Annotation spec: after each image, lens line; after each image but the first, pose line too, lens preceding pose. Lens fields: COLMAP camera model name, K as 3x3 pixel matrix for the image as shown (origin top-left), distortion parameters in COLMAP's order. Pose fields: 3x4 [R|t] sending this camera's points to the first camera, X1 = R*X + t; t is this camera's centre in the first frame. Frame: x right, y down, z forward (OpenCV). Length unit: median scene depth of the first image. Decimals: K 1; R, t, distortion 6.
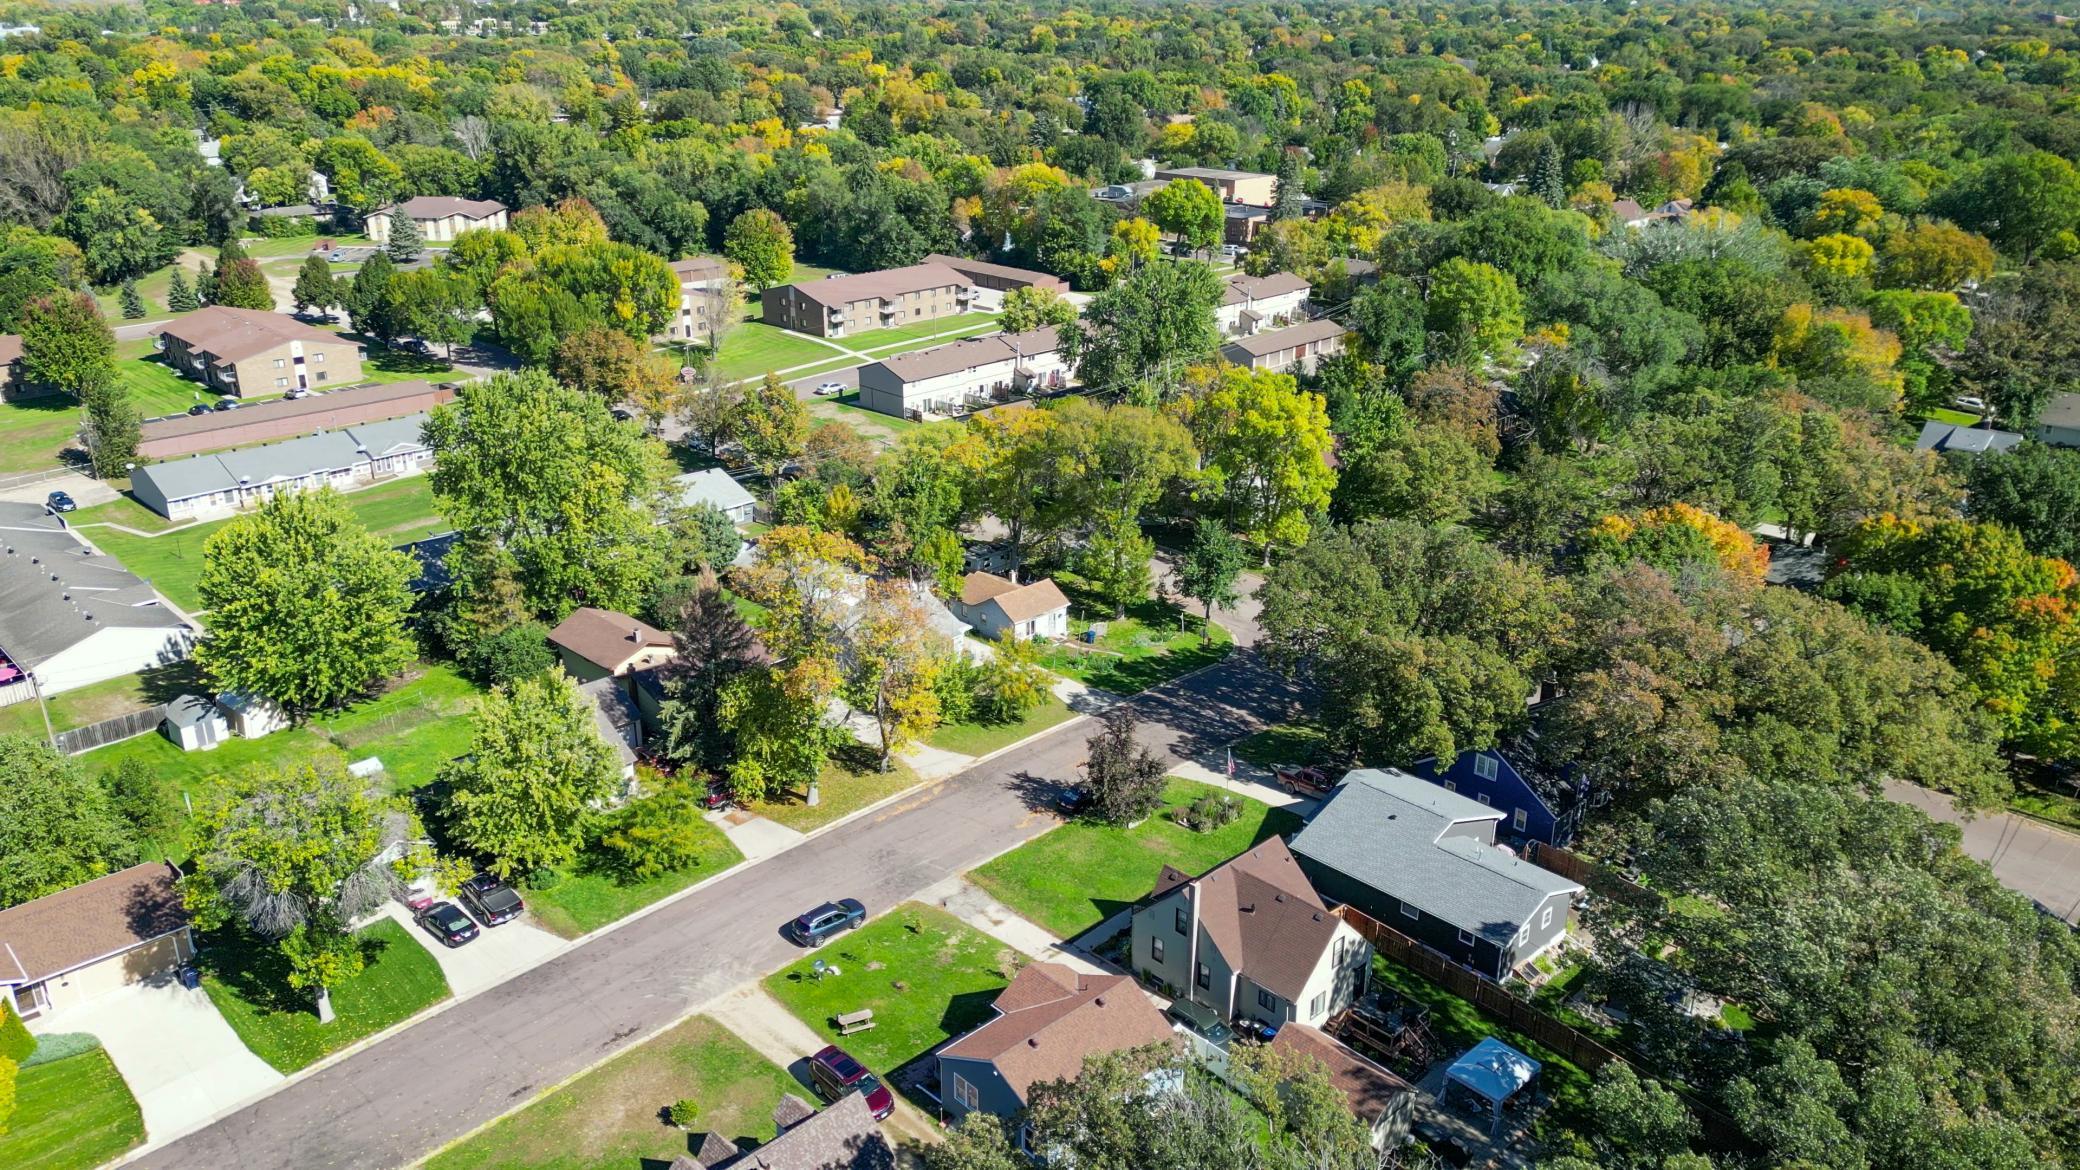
lens RADIAL K [[1541.4, 0, 1033.2], [0, 1541.4, 588.8], [0, 0, 1]] dist [0.096617, -0.108464]
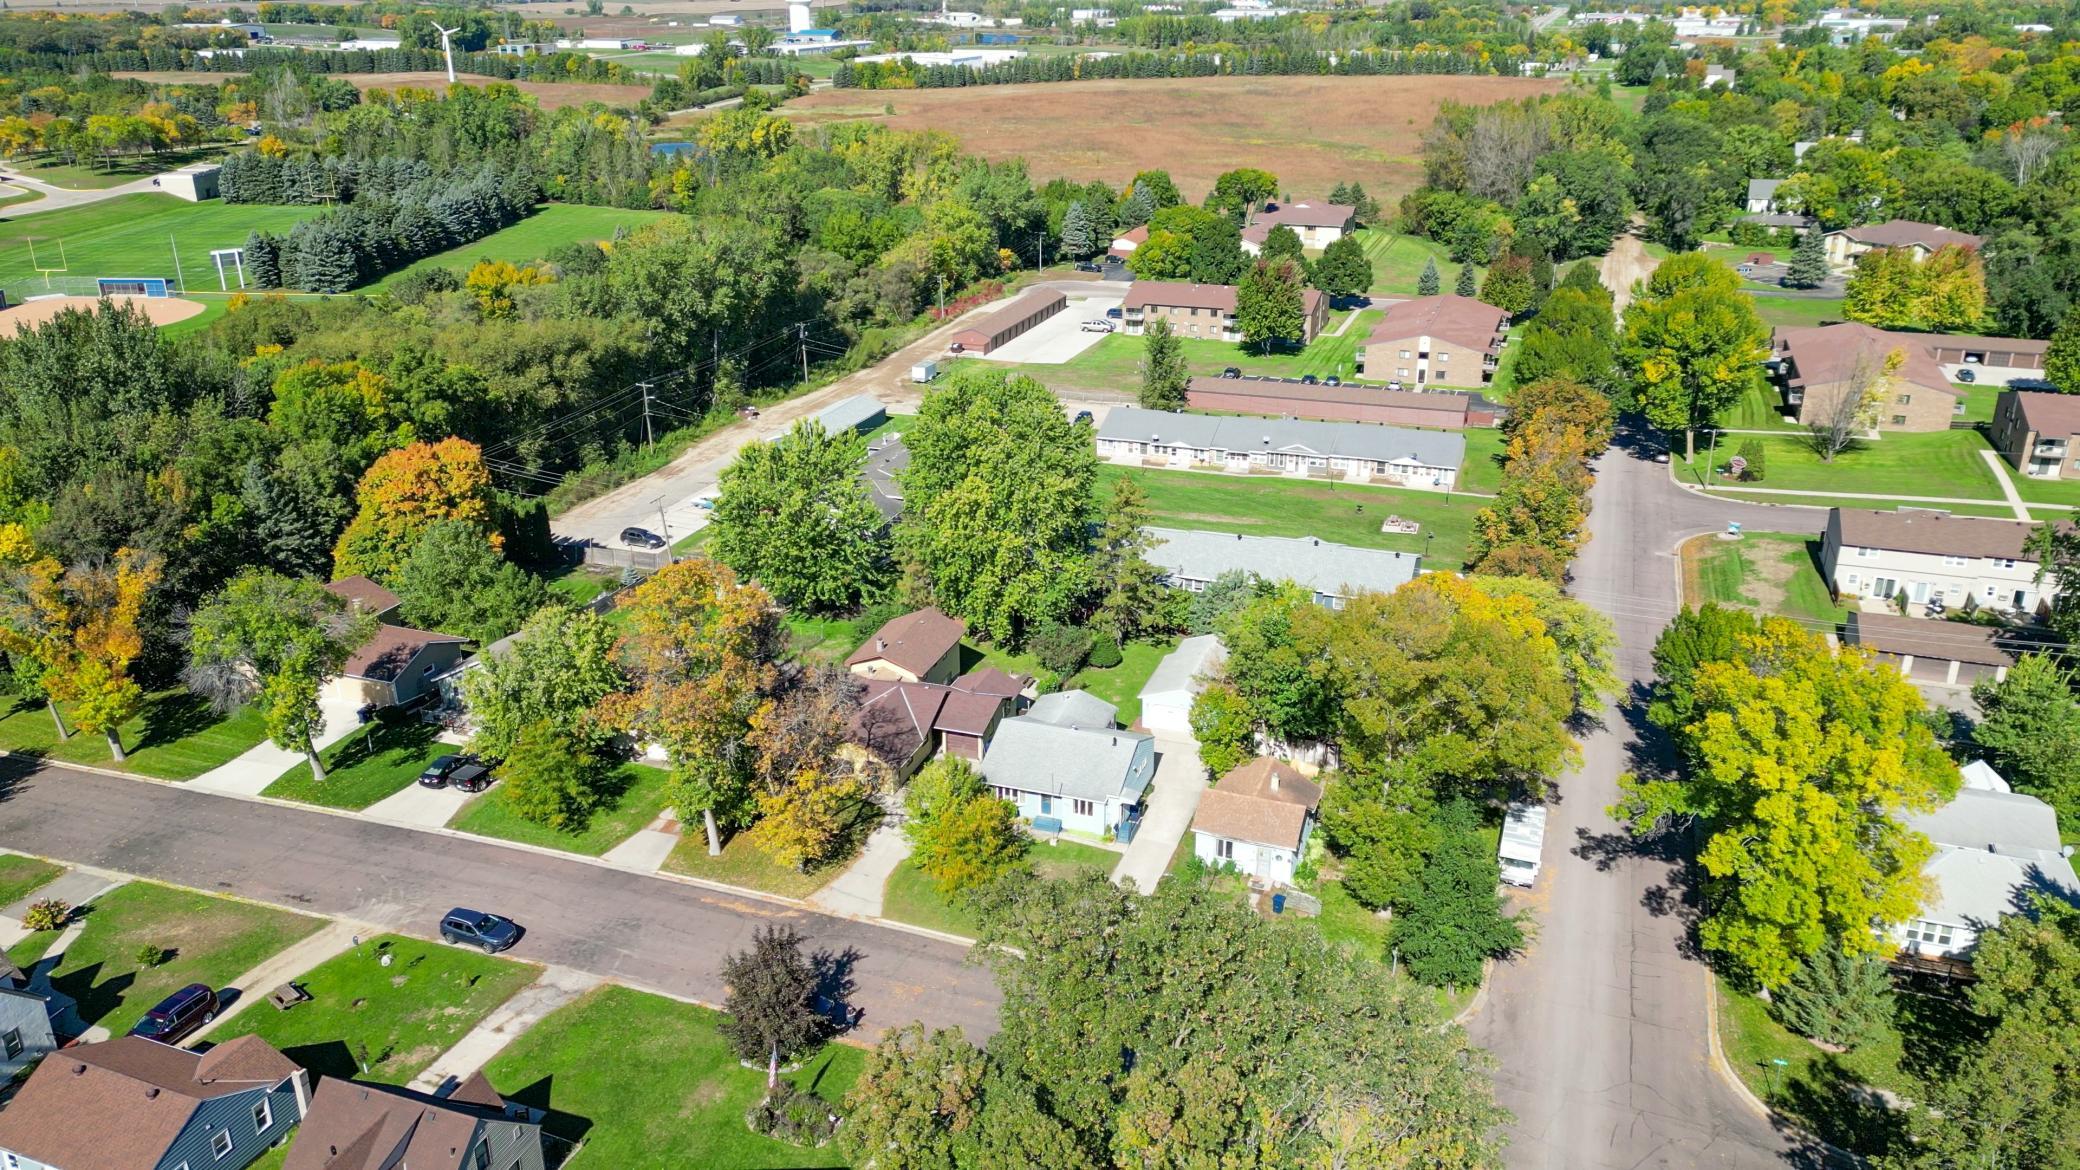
lens RADIAL K [[1541.4, 0, 1033.2], [0, 1541.4, 588.8], [0, 0, 1]] dist [0.096617, -0.108464]
pose [[0.433888, 0.327906, -0.839177, 0.314123], [-0.326358, 0.925366, 0.192843, -0.117127], [0.839781, 0.190200, 0.508520, 0.304865]]
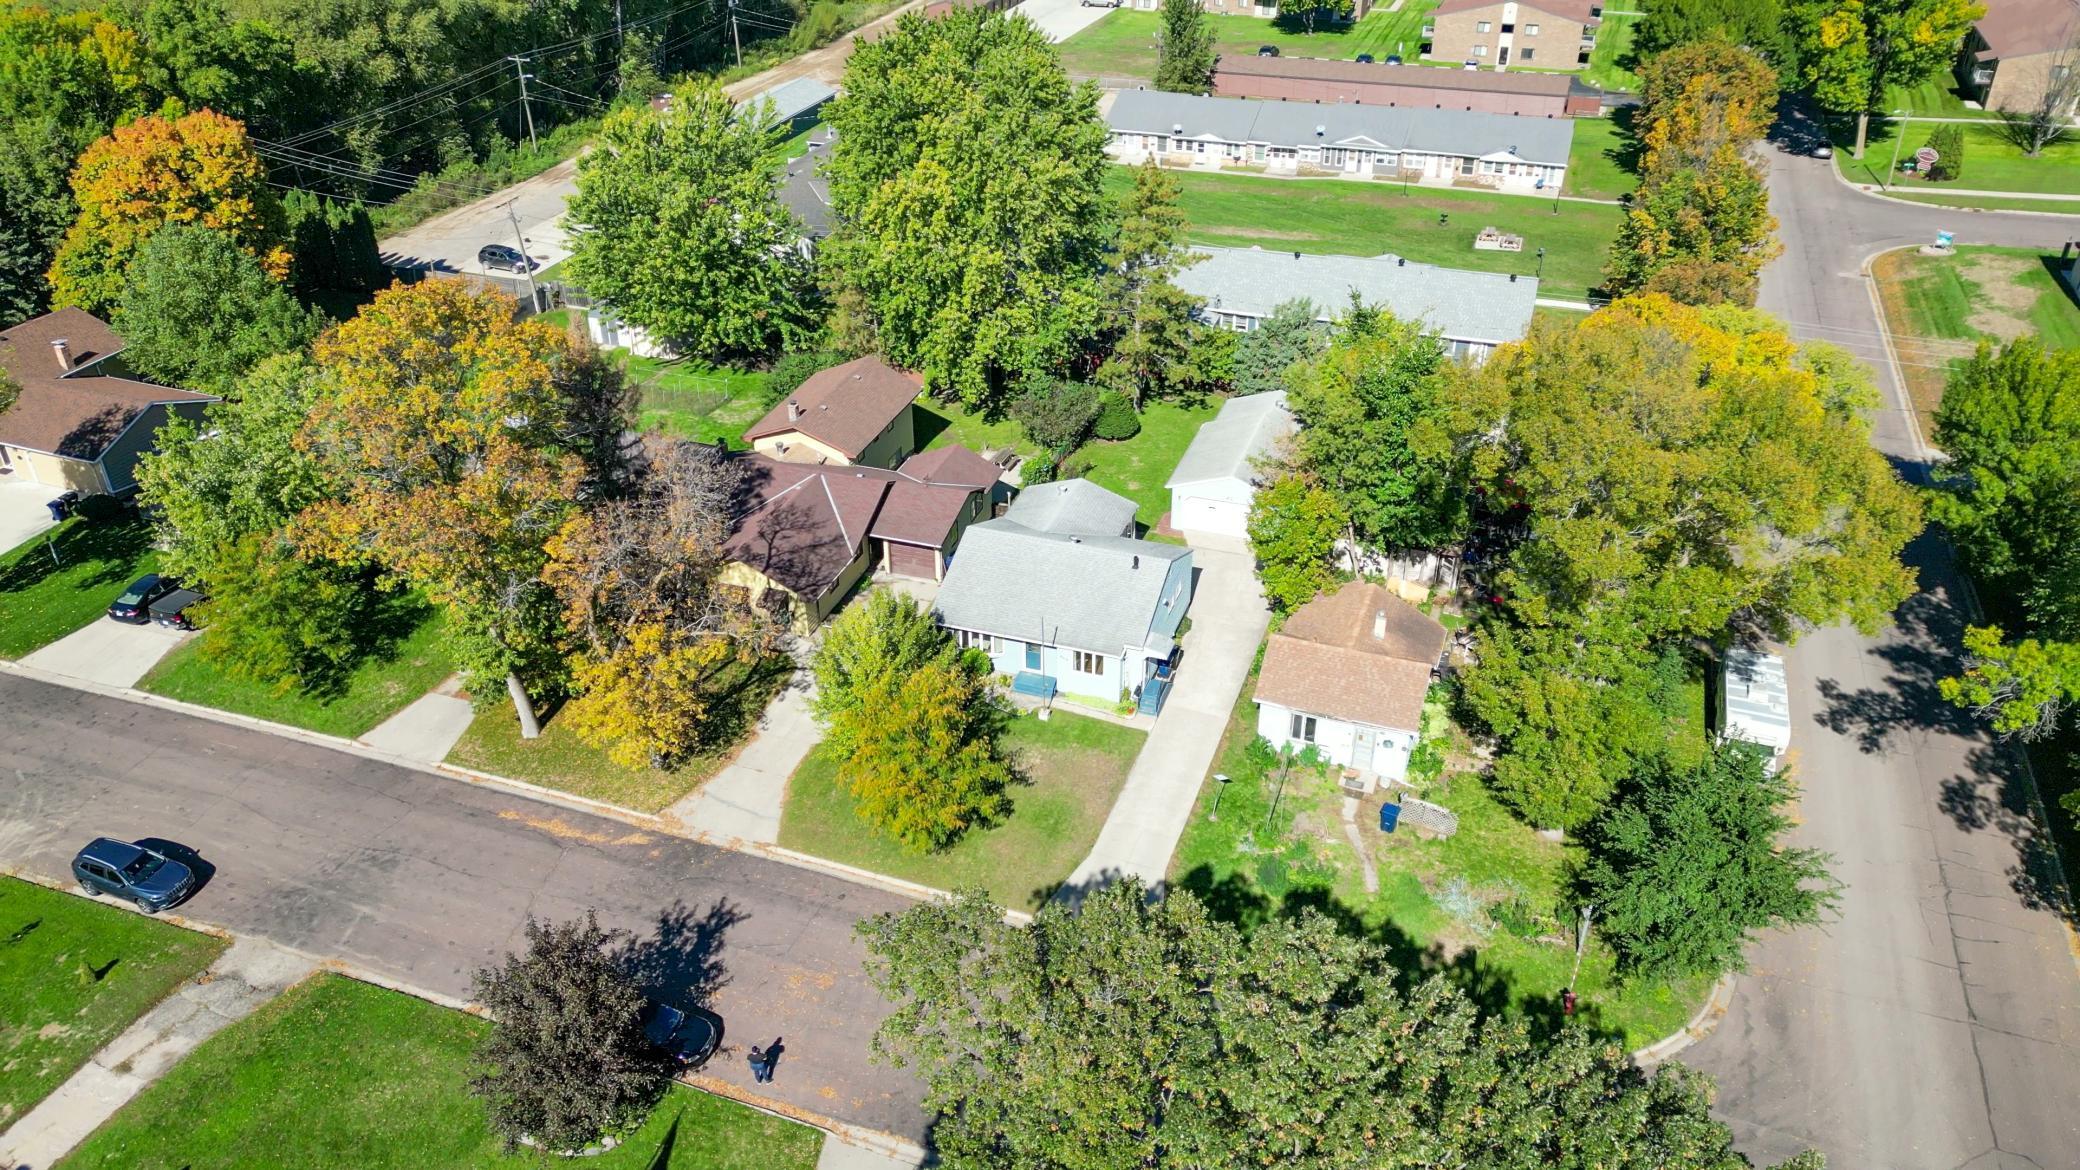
lens RADIAL K [[1541.4, 0, 1033.2], [0, 1541.4, 588.8], [0, 0, 1]] dist [0.096617, -0.108464]
pose [[0.437536, 0.462123, -0.771365, 0.185507], [-0.324776, 0.881142, 0.343670, -0.088518], [0.838500, 0.100153, 0.535618, 0.385903]]
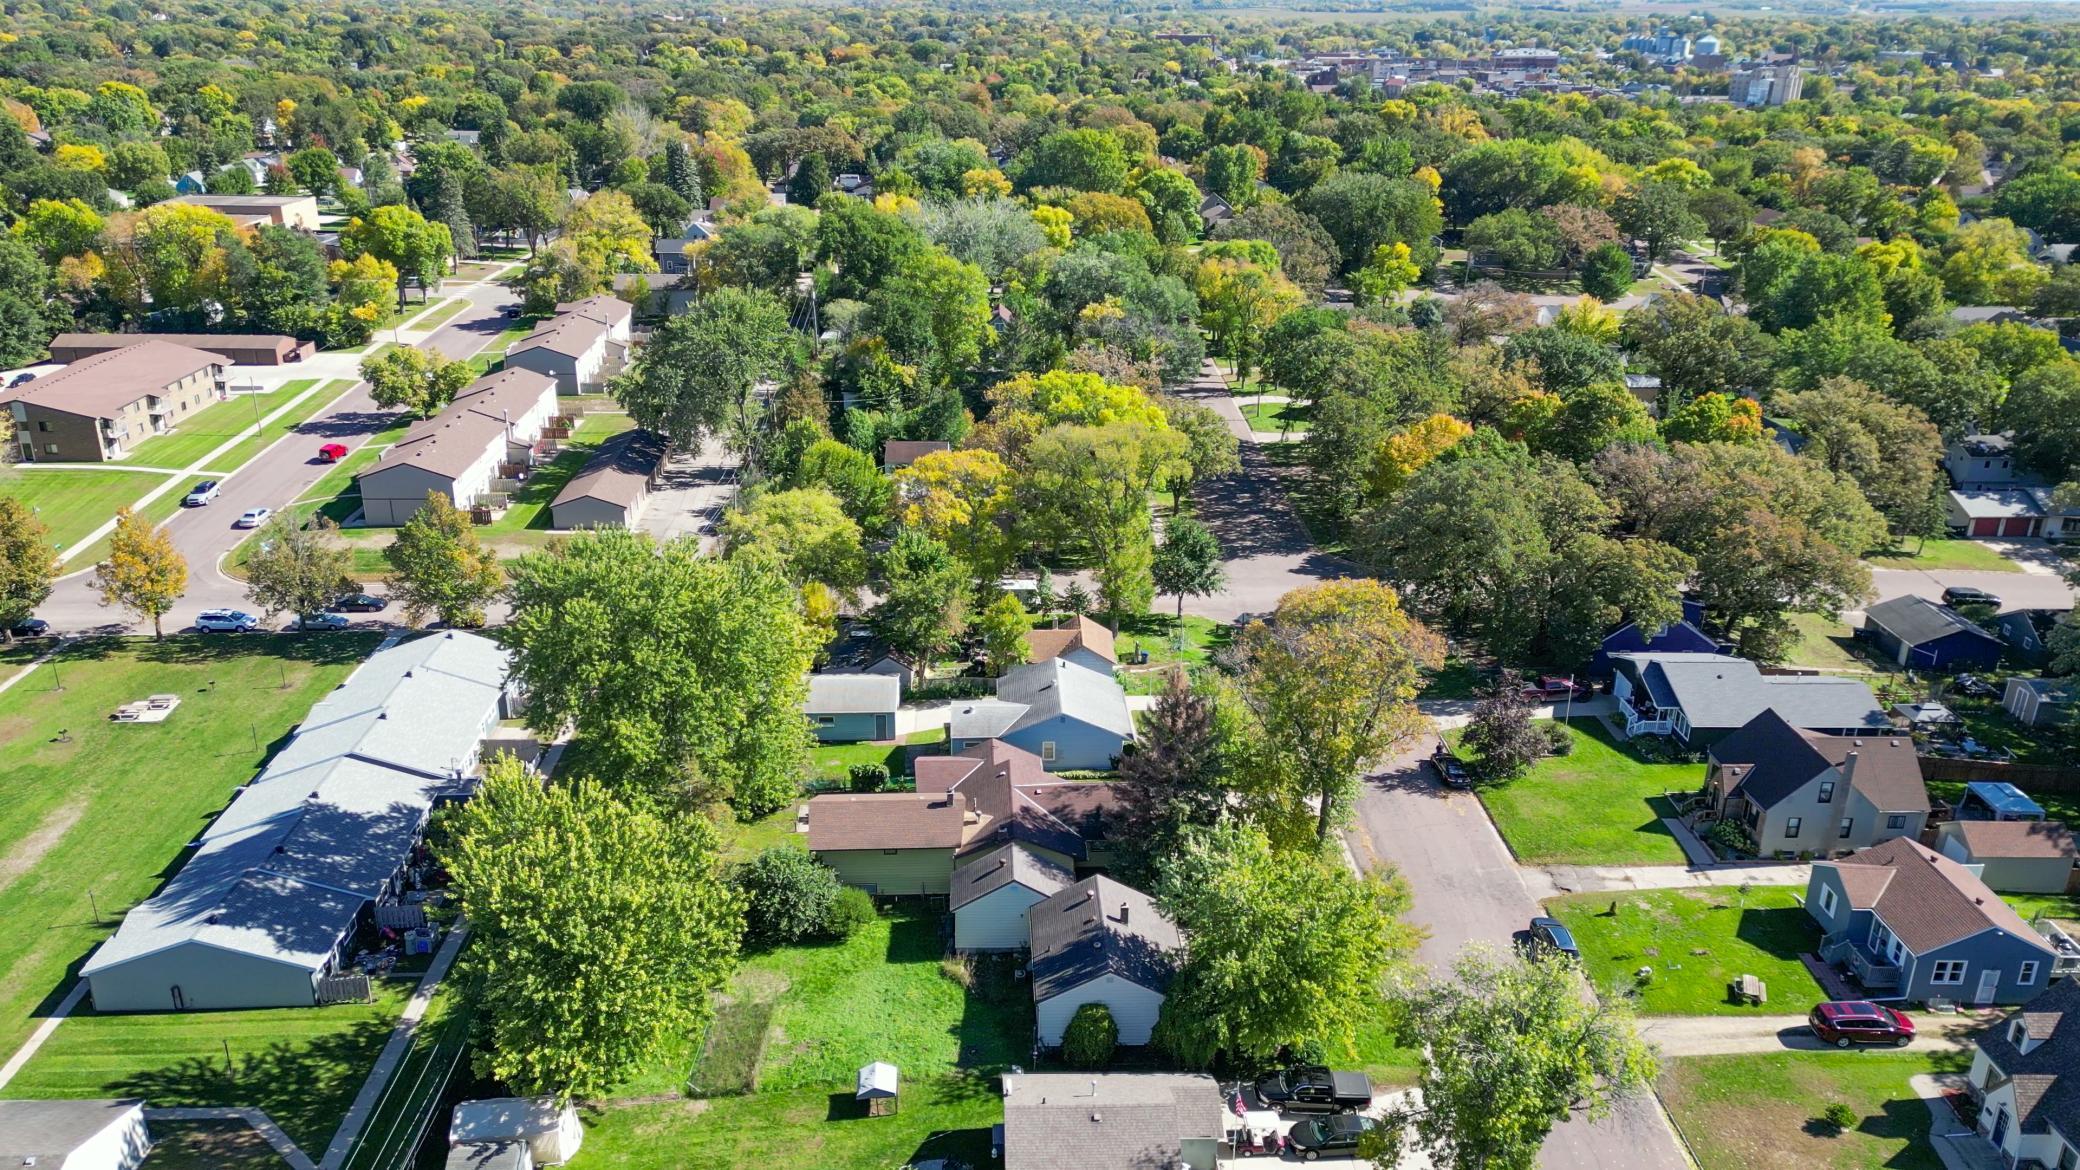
lens RADIAL K [[1541.4, 0, 1033.2], [0, 1541.4, 588.8], [0, 0, 1]] dist [0.096617, -0.108464]
pose [[0.675564, -0.263153, 0.688741, -0.399173], [0.261459, 0.958934, 0.109931, -0.080409], [-0.689386, 0.105812, 0.716625, 0.201899]]
